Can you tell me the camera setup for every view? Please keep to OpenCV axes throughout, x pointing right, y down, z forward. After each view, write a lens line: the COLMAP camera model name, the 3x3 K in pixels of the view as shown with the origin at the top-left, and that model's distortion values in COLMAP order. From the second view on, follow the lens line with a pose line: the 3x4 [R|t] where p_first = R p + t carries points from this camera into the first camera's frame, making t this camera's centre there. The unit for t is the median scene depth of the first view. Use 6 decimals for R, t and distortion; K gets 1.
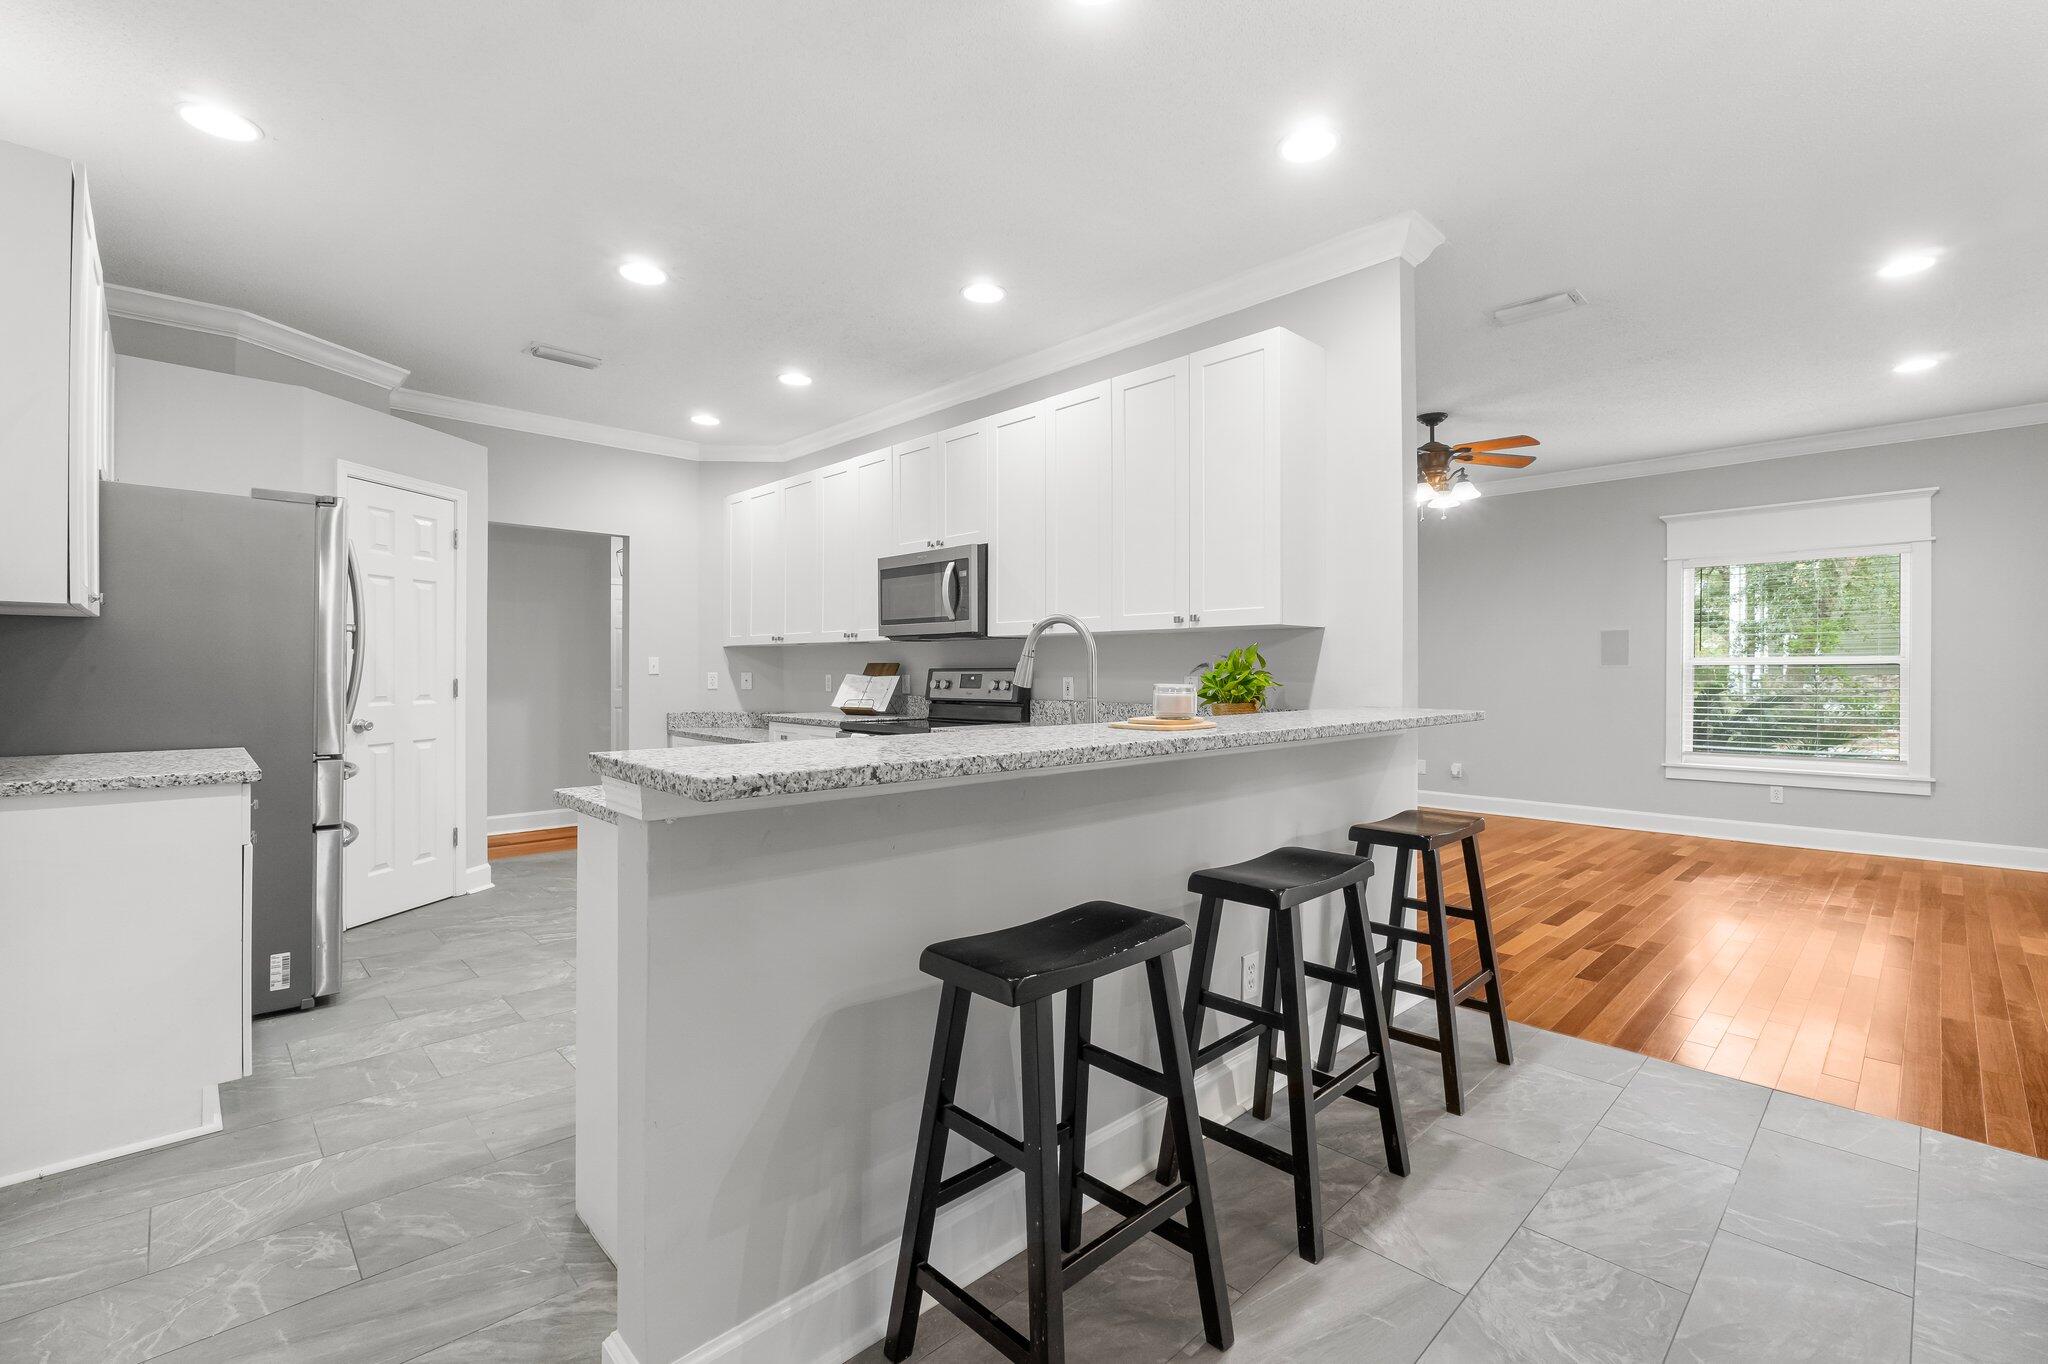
lens RADIAL K [[881.8, 0, 1030.8], [0, 881.8, 666.7], [0, 0, 1]] dist [-0.003338, -0.000245]
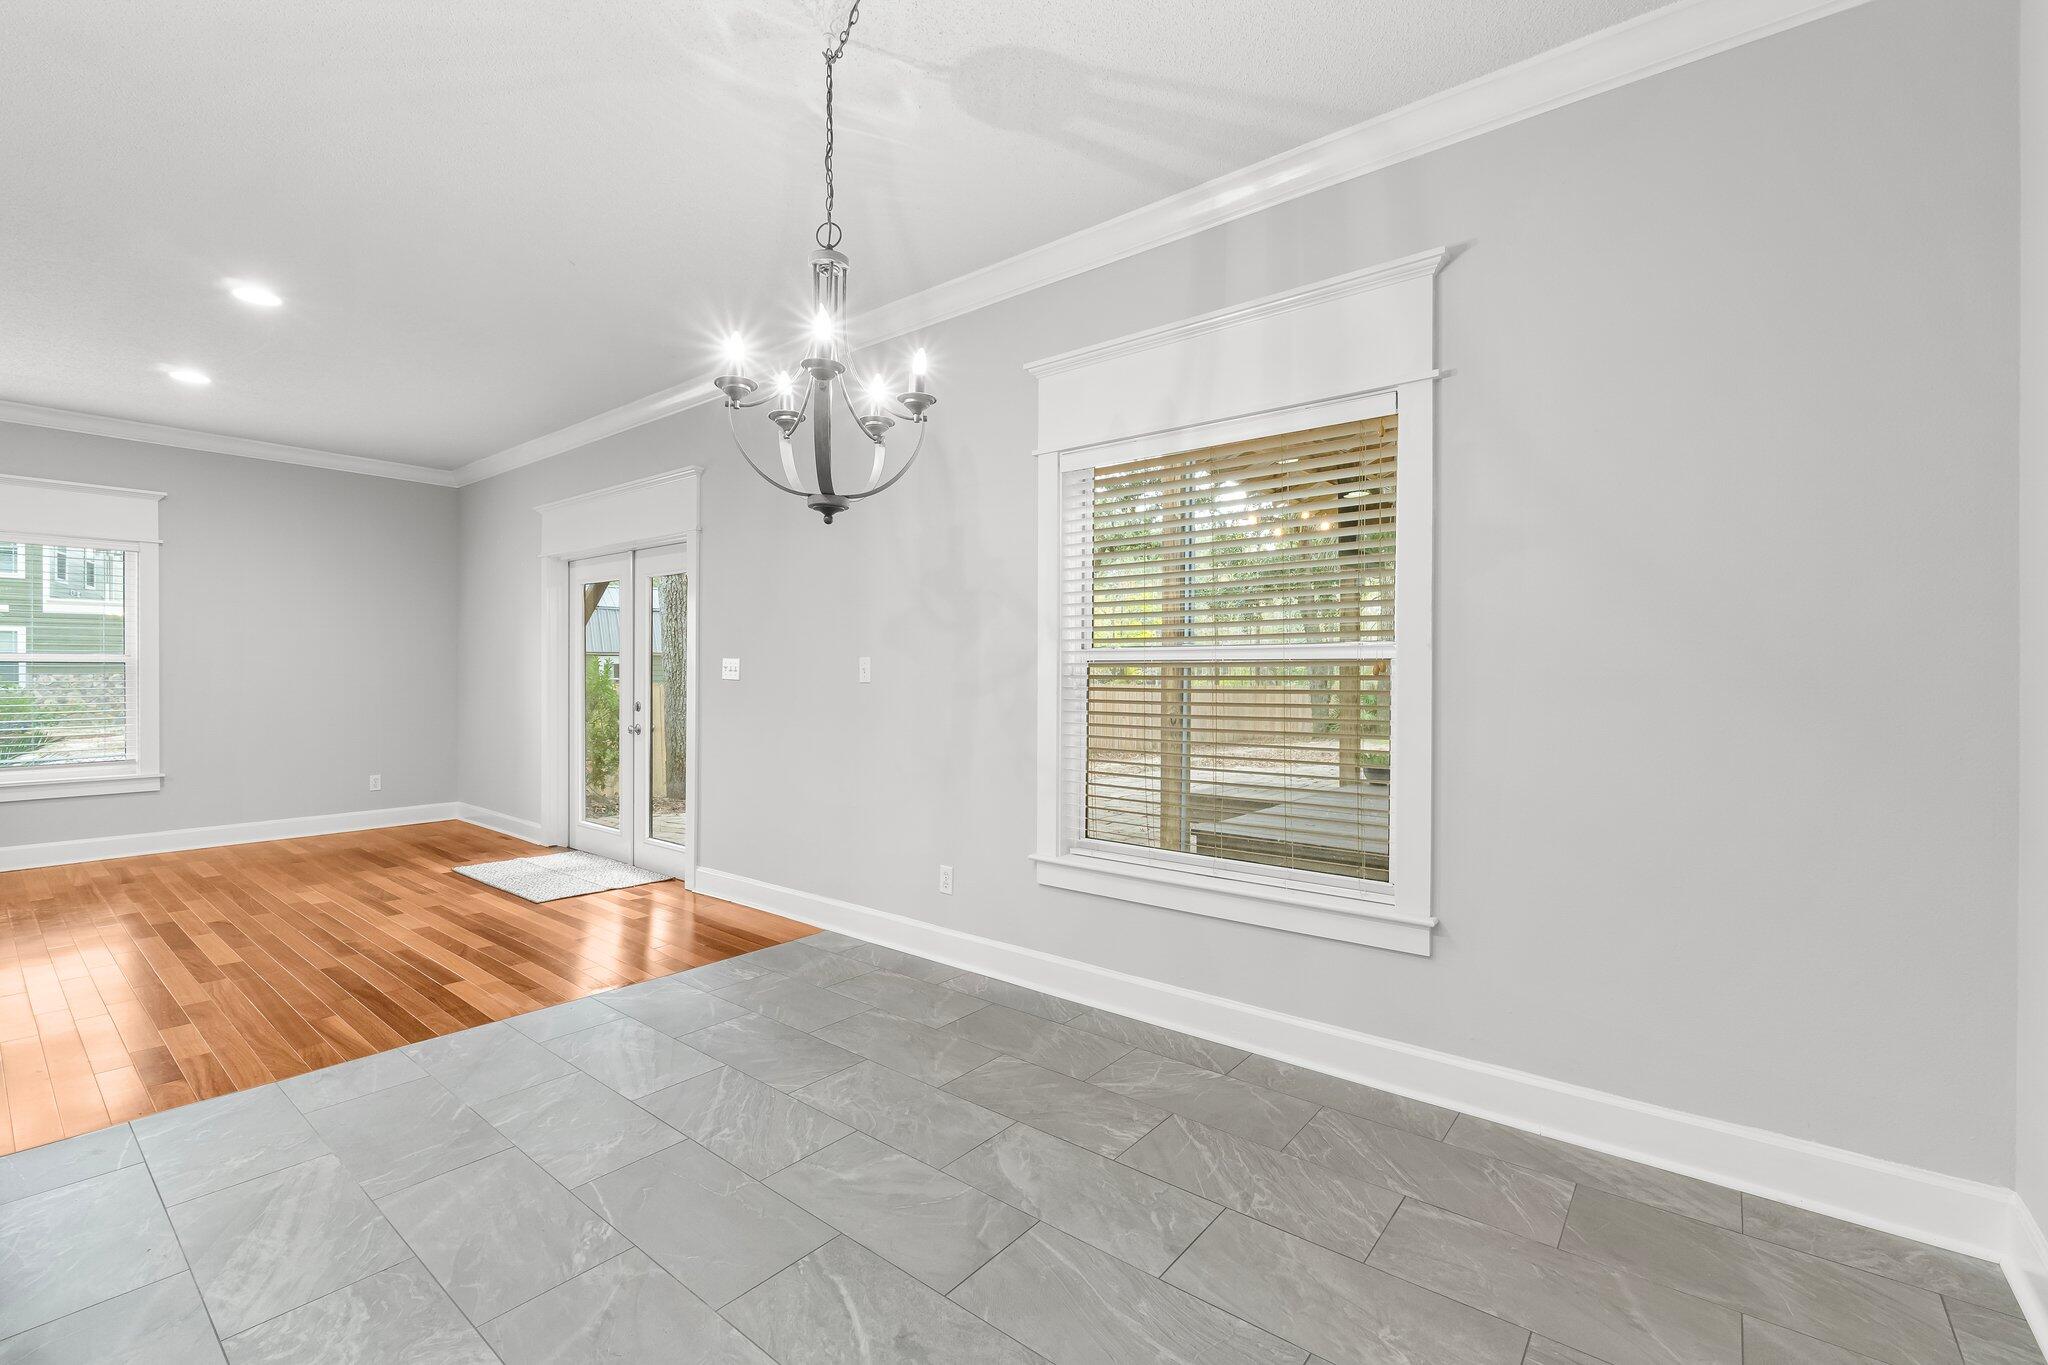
lens RADIAL K [[867.6, 0, 1027.8], [0, 867.6, 664.8], [0, 0, 1]] dist [-0.005937, -0.000126]
pose [[-0.112584, 0.009172, 0.993600, -0.315600], [-0.008010, 0.999917, -0.010138, 0.003519], [-0.993610, -0.009100, -0.112501, 0.324842]]
